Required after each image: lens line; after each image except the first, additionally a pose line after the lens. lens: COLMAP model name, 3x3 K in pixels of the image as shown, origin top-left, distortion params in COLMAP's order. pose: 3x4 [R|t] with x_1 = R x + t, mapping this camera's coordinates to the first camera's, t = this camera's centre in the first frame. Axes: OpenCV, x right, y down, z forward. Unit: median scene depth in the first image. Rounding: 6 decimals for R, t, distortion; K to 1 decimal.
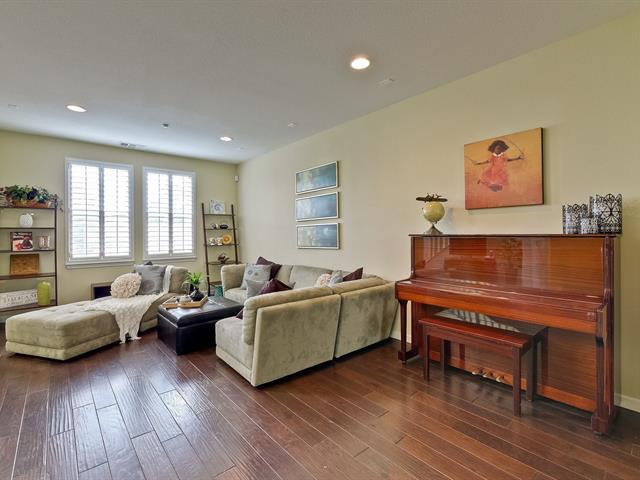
lens RADIAL K [[310.4, 0, 316.9], [0, 310.4, 234.1], [0, 0, 1]] dist [-0.001219, -0.000141]
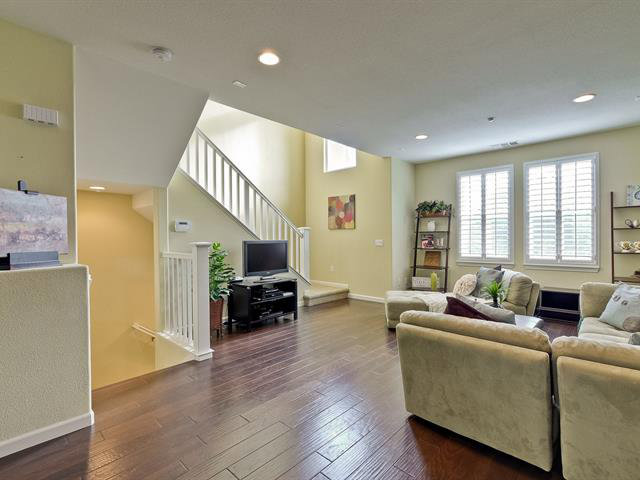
lens RADIAL K [[311.8, 0, 320.0], [0, 311.8, 240.0], [0, 0, 1]] dist [0.000615, -0.000008]
pose [[0.115258, 0.013434, -0.993245, 0.322562], [0.006140, 0.999880, 0.014236, -0.006149], [0.993317, -0.007739, 0.115162, 0.324472]]
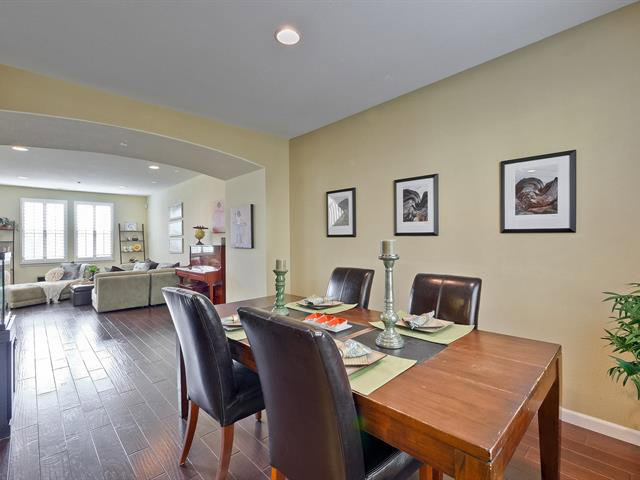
lens RADIAL K [[311.8, 0, 320.0], [0, 311.8, 240.0], [0, 0, 1]] dist [0.000615, -0.000008]
pose [[0.998924, -0.004312, 0.046177, 0.660851], [0.004455, 0.999986, -0.002997, -0.014368], [-0.046163, 0.003200, 0.998929, -0.682932]]
